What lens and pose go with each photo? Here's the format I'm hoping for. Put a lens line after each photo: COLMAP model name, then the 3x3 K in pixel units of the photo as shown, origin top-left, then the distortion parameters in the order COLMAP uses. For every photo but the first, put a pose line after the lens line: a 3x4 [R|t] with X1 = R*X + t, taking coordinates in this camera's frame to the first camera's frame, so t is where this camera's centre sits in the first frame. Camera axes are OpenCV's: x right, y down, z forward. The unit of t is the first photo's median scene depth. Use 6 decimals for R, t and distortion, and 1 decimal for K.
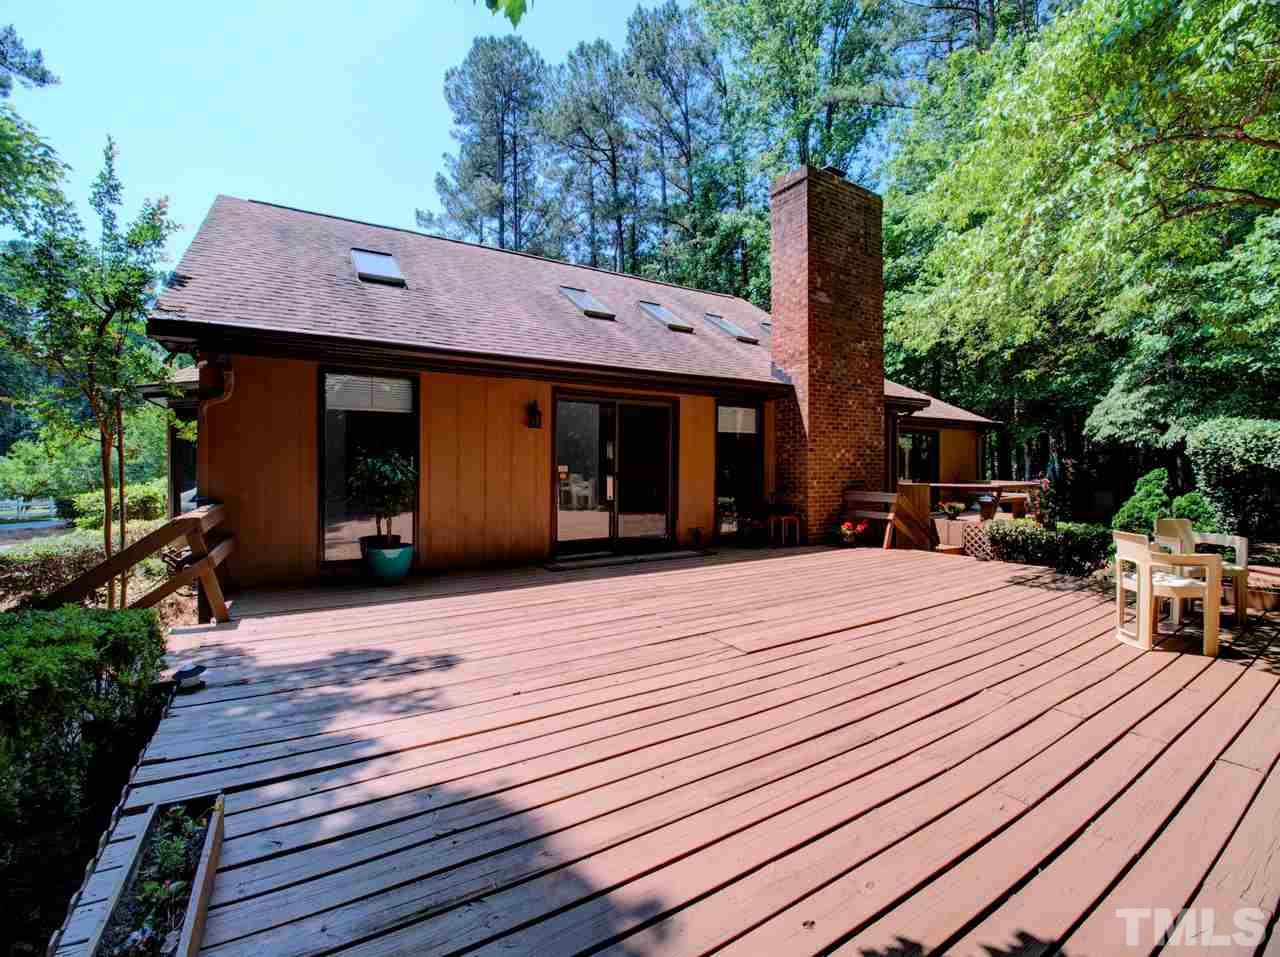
lens RADIAL K [[550.5, 0, 644.5], [0, 550.5, 461.1], [0, 0, 1]] dist [0.000000, -0.018818]
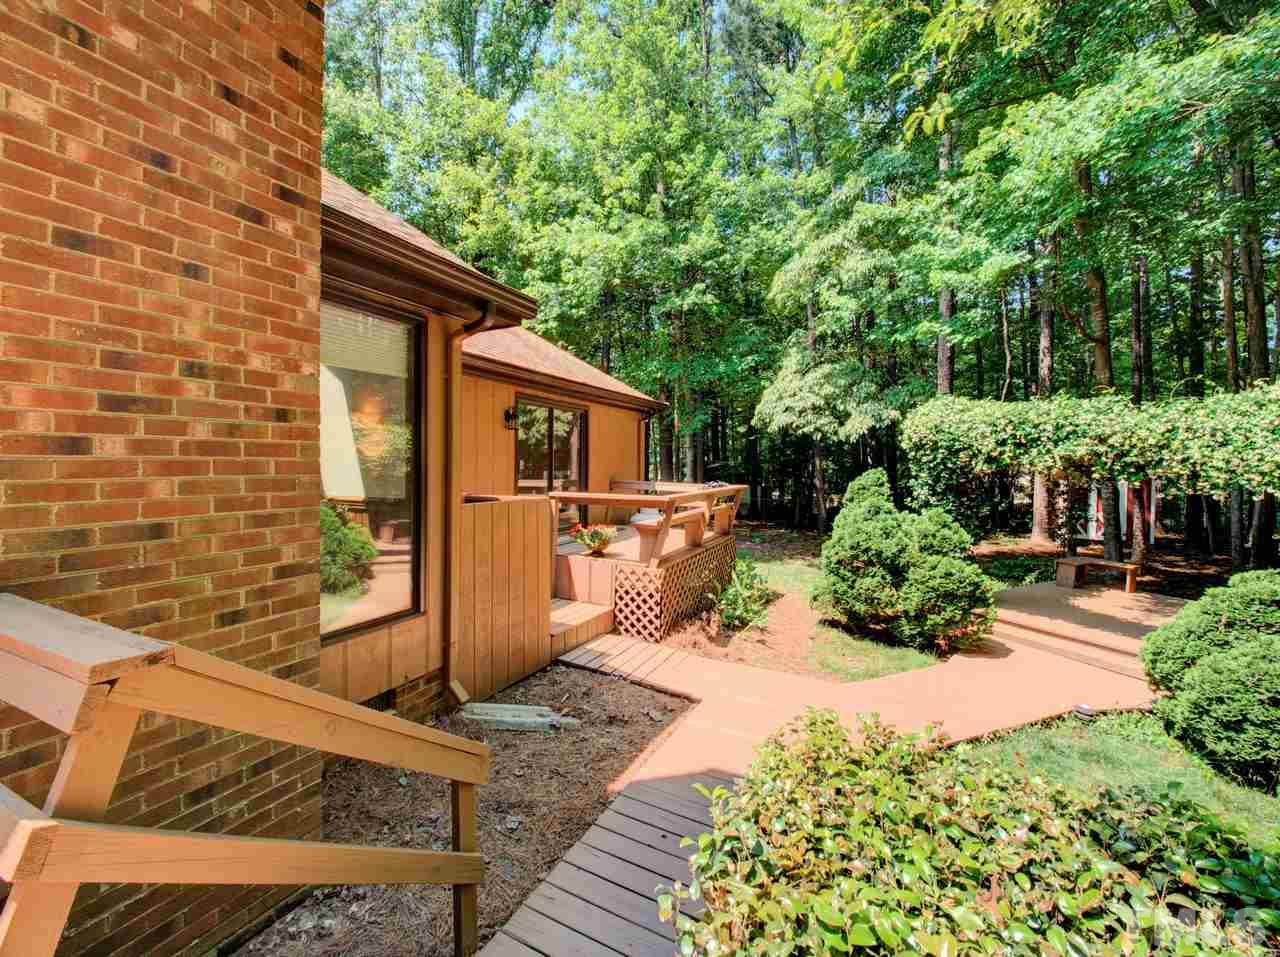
lens RADIAL K [[516.9, 0, 640.6], [0, 516.9, 471.8], [0, 0, 1]] dist [0.002312, -0.015087]
pose [[0.858175, 0.000740, 0.513356, 0.321381], [-0.018089, 0.999422, 0.028799, 0.004053], [-0.513038, -0.034001, 0.857692, 0.518318]]
